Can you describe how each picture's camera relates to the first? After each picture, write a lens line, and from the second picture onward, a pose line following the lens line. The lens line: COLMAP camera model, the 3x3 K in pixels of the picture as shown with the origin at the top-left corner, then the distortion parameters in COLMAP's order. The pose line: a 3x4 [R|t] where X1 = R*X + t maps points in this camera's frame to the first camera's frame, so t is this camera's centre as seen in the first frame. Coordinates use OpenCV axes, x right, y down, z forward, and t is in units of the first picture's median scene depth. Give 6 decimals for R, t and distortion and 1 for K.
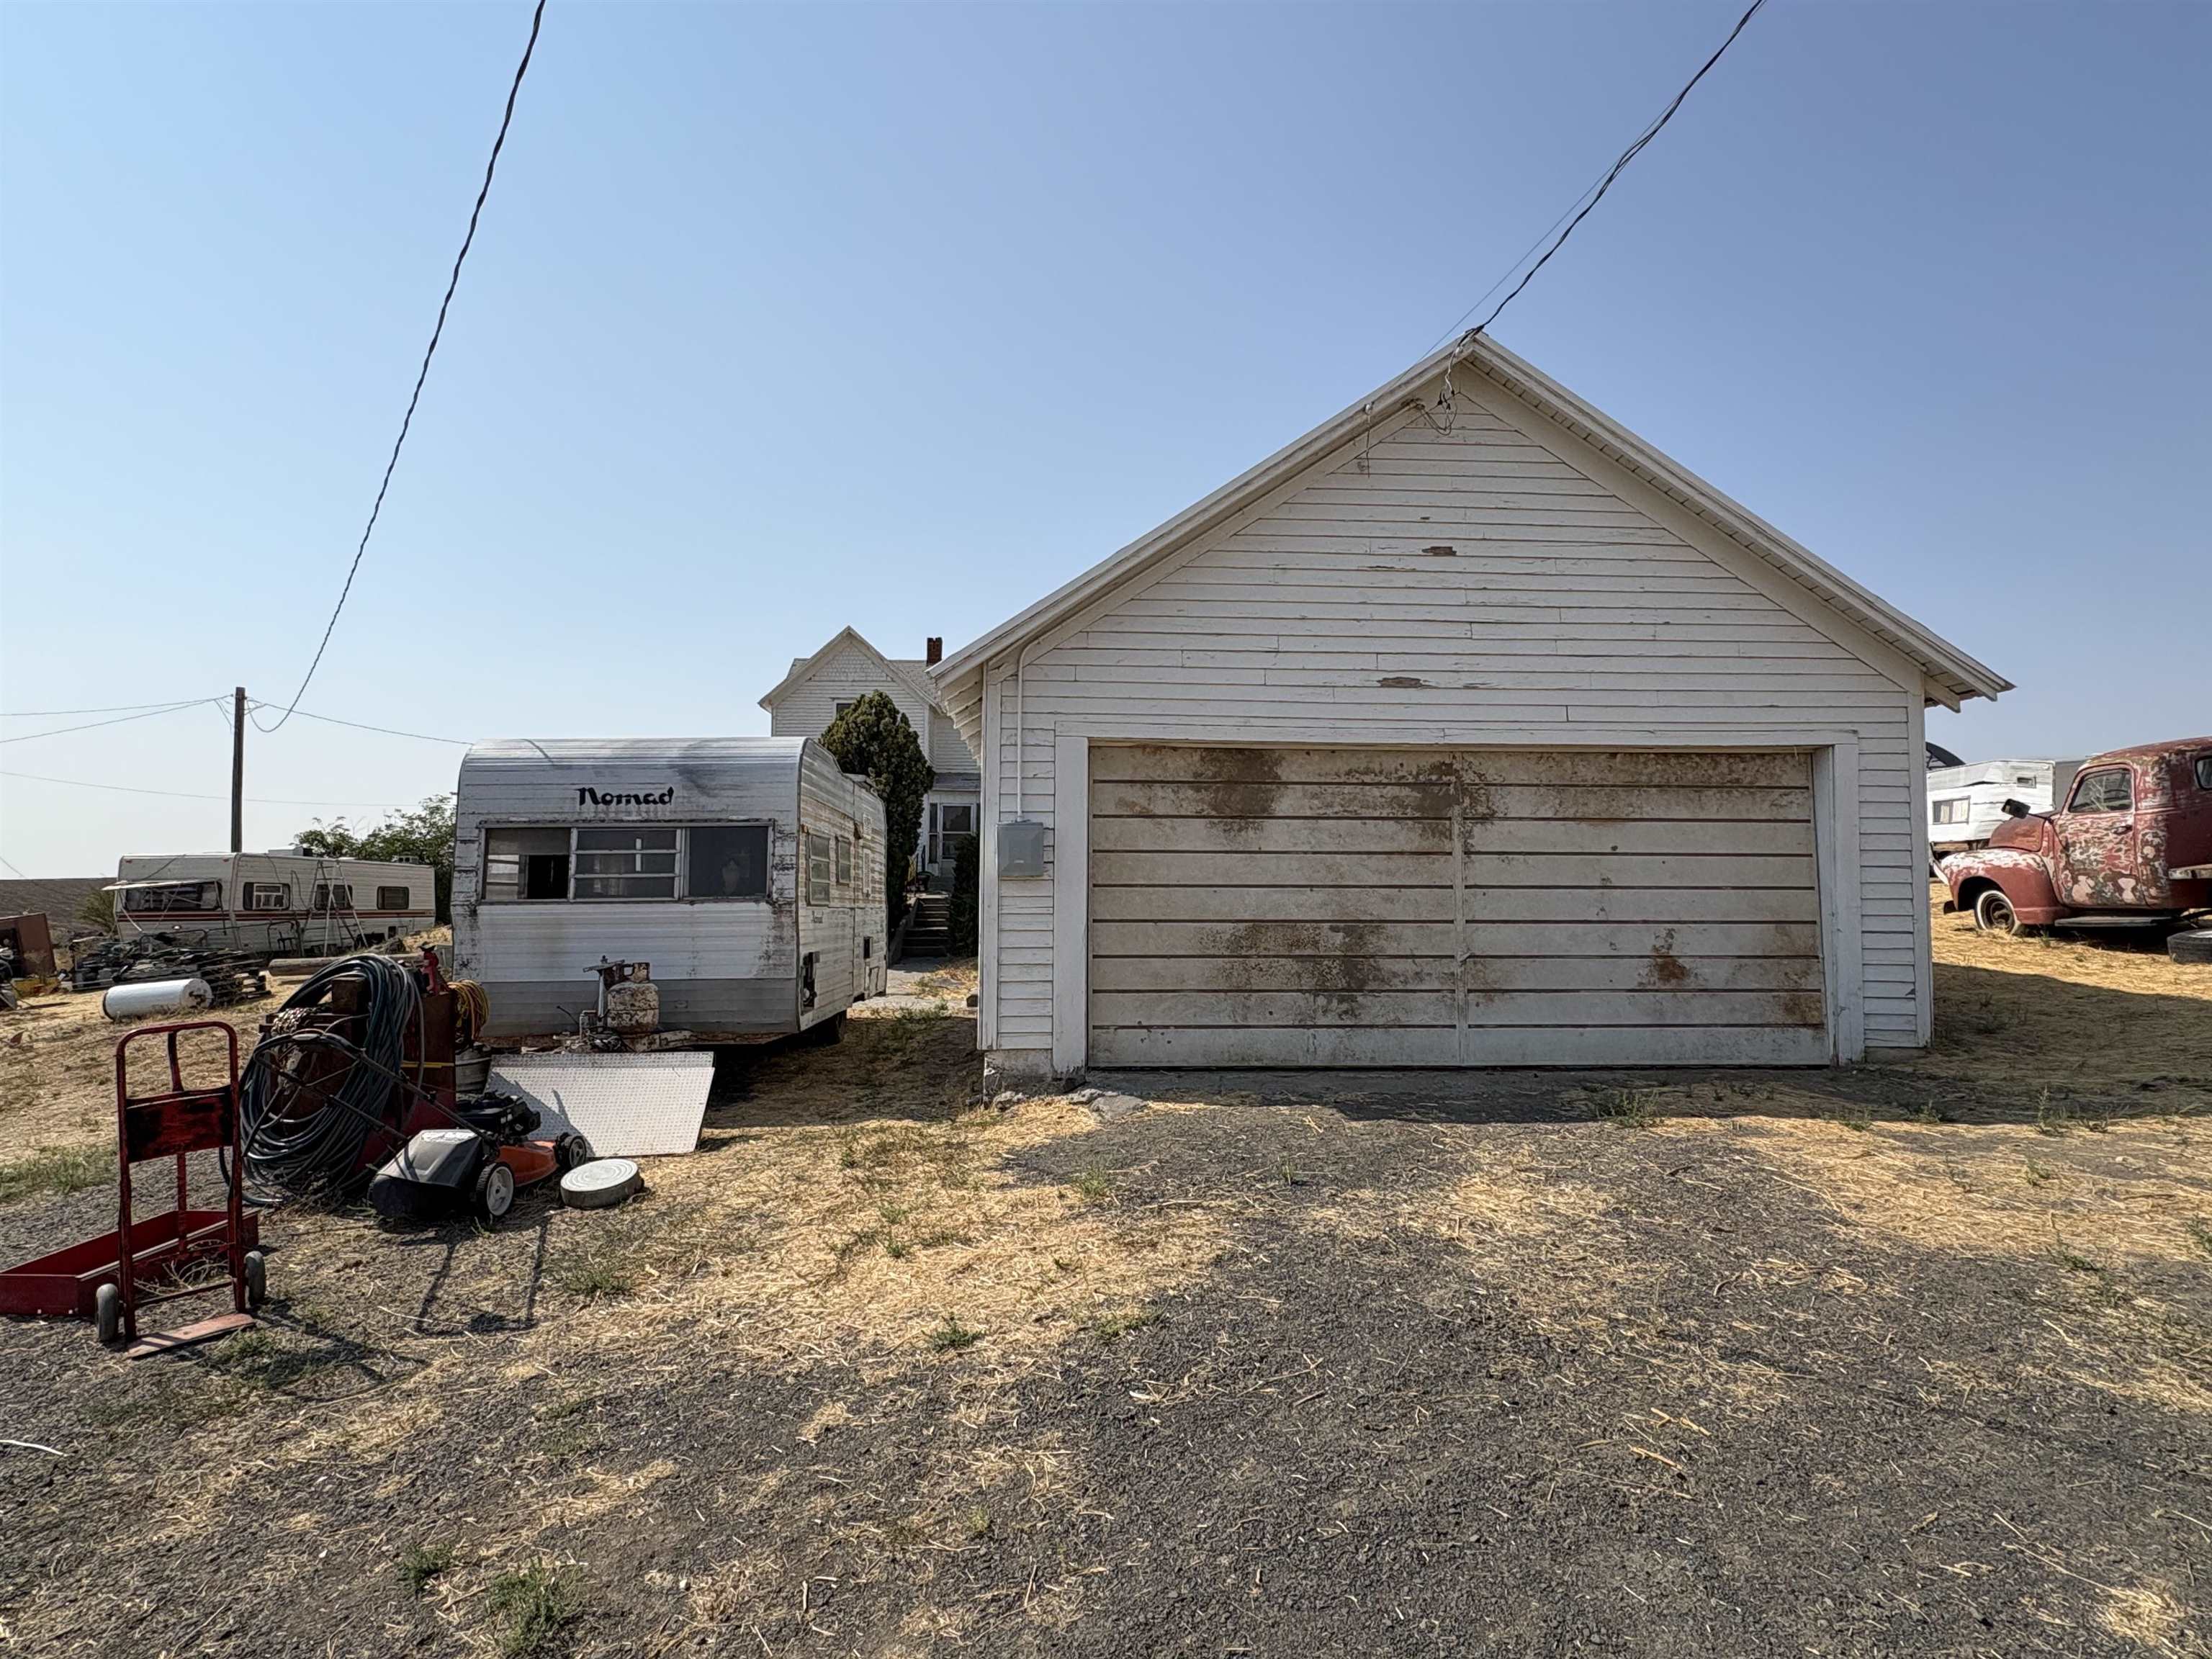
lens RADIAL K [[1157.9, 0, 1106.0], [0, 1157.9, 829.5], [0, 0, 1]] dist [0.000639, 0.000124]
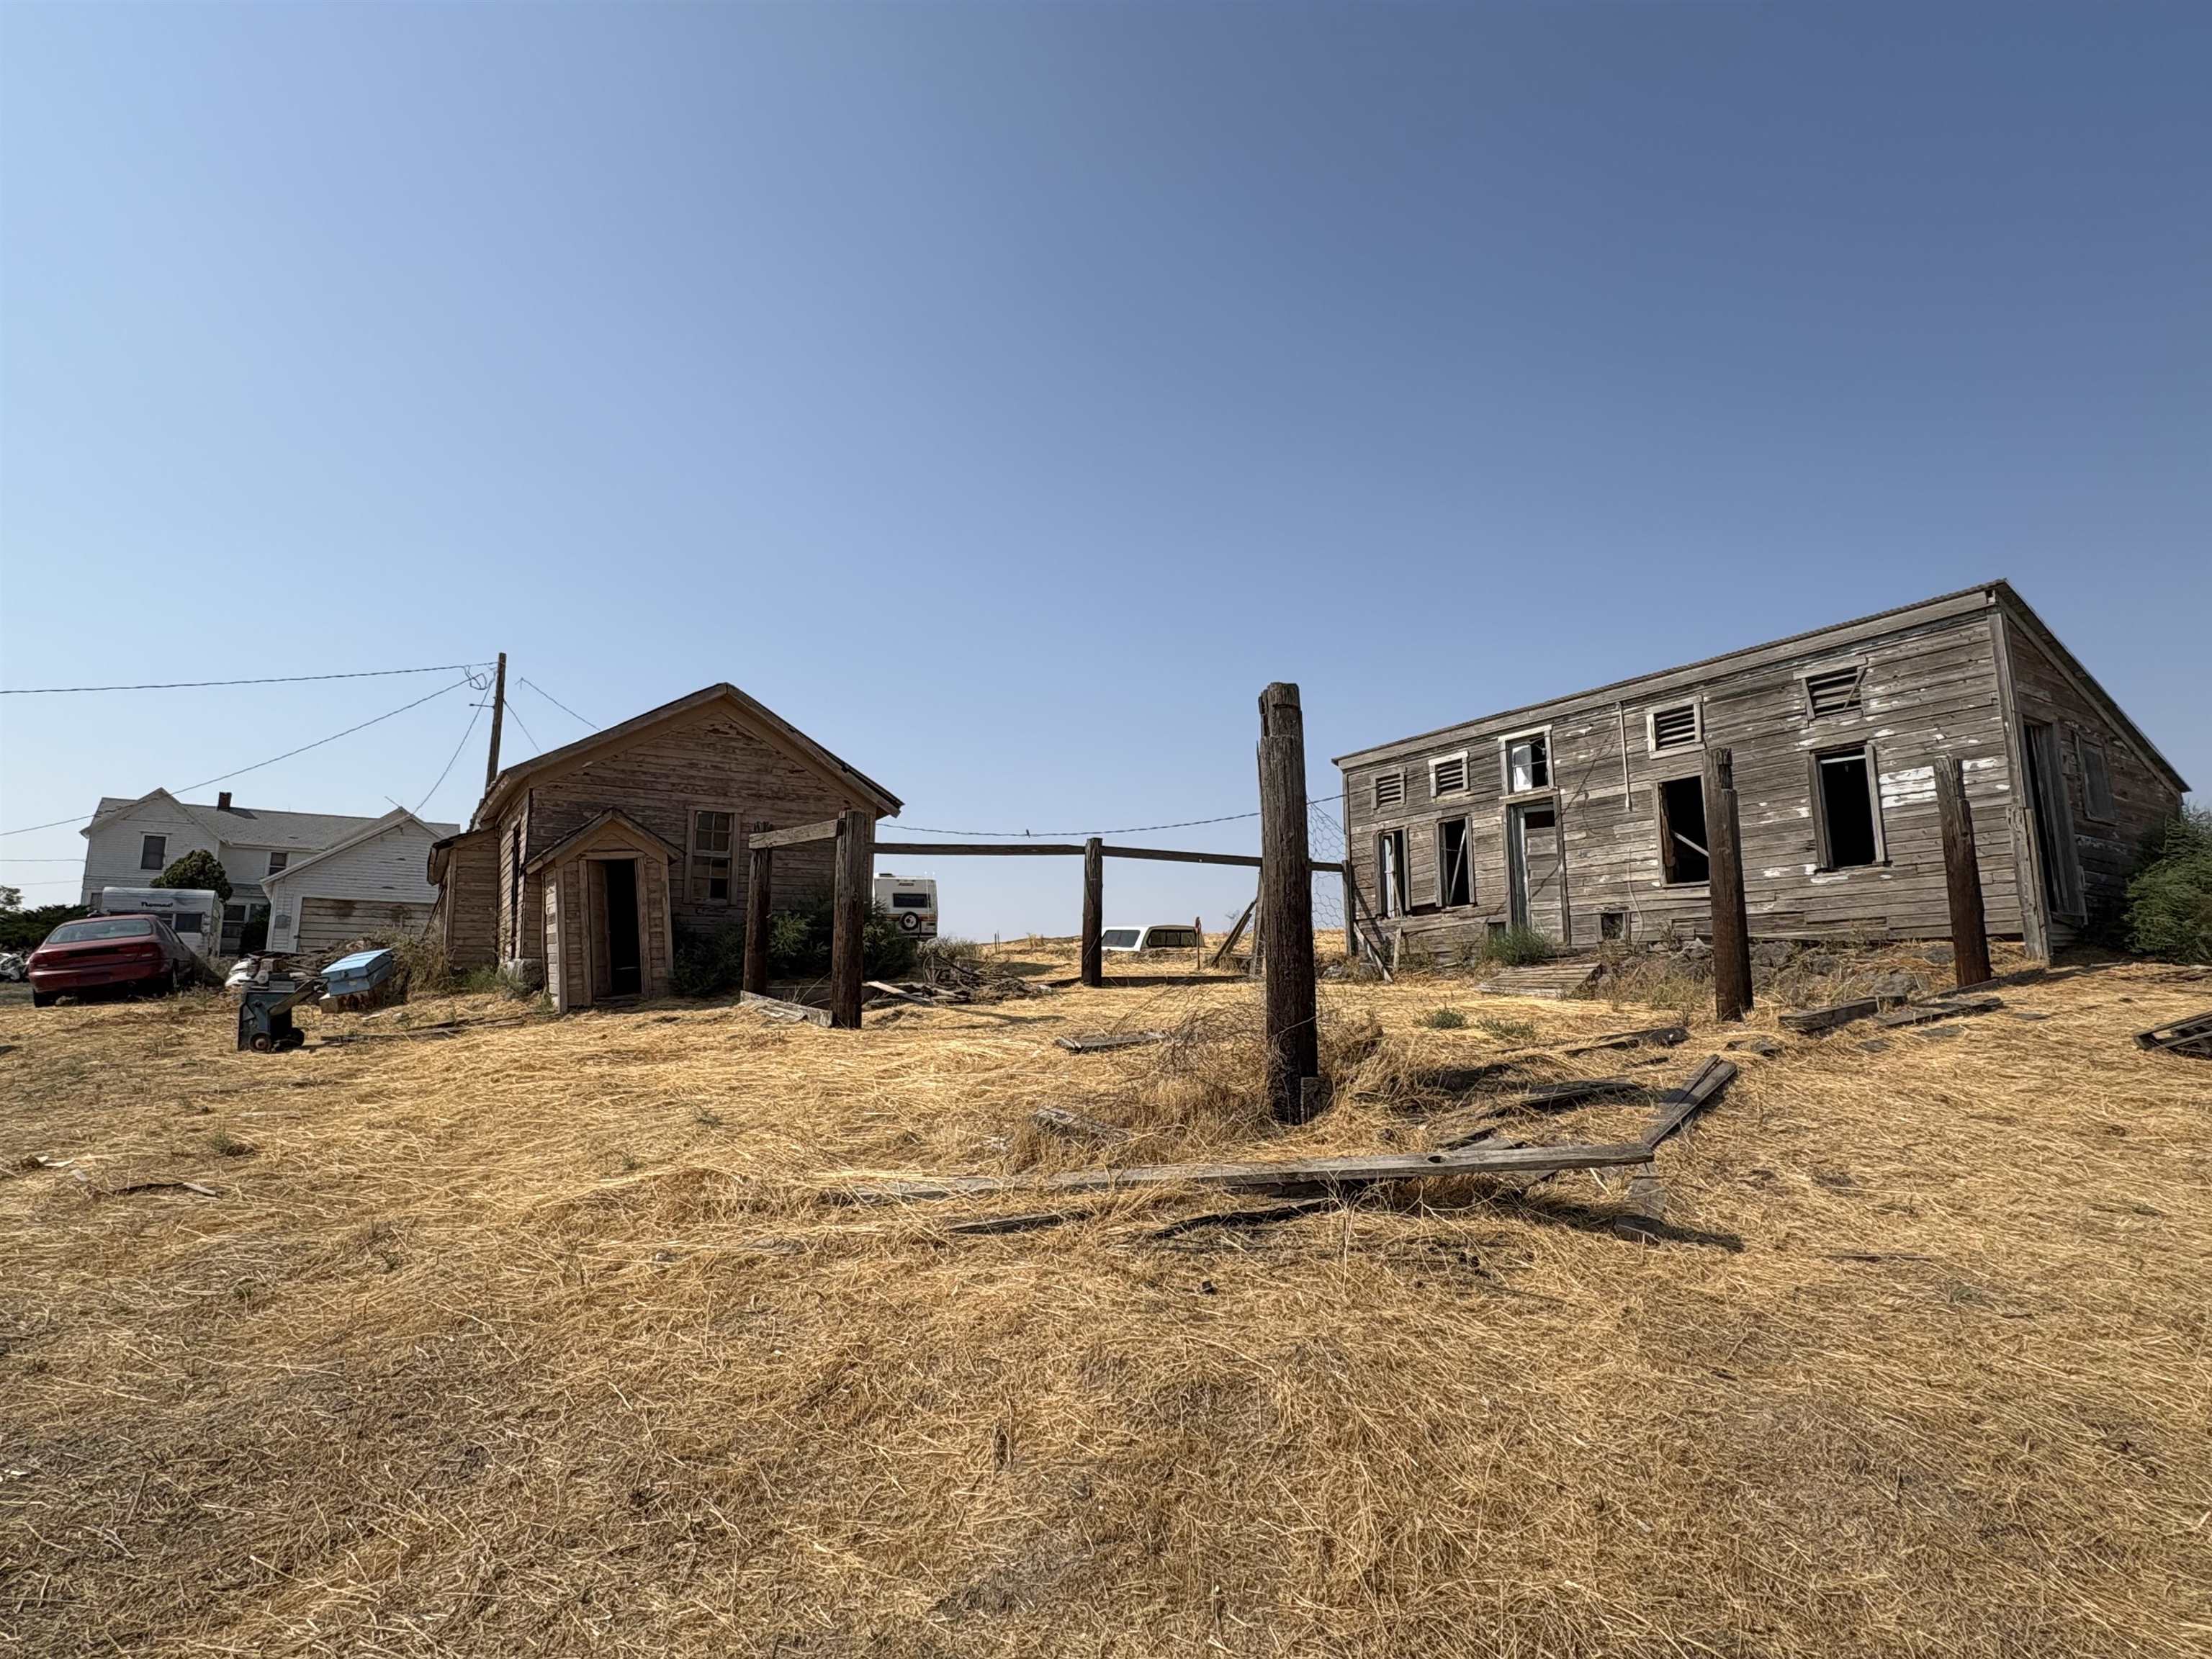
lens RADIAL K [[1157.9, 0, 1106.0], [0, 1157.9, 829.5], [0, 0, 1]] dist [0.000639, 0.000124]
pose [[0.856009, 0.078779, 0.510924, 0.170663], [-0.027674, 0.993887, -0.106882, 0.028160], [-0.516220, 0.077352, 0.852956, -2.260931]]
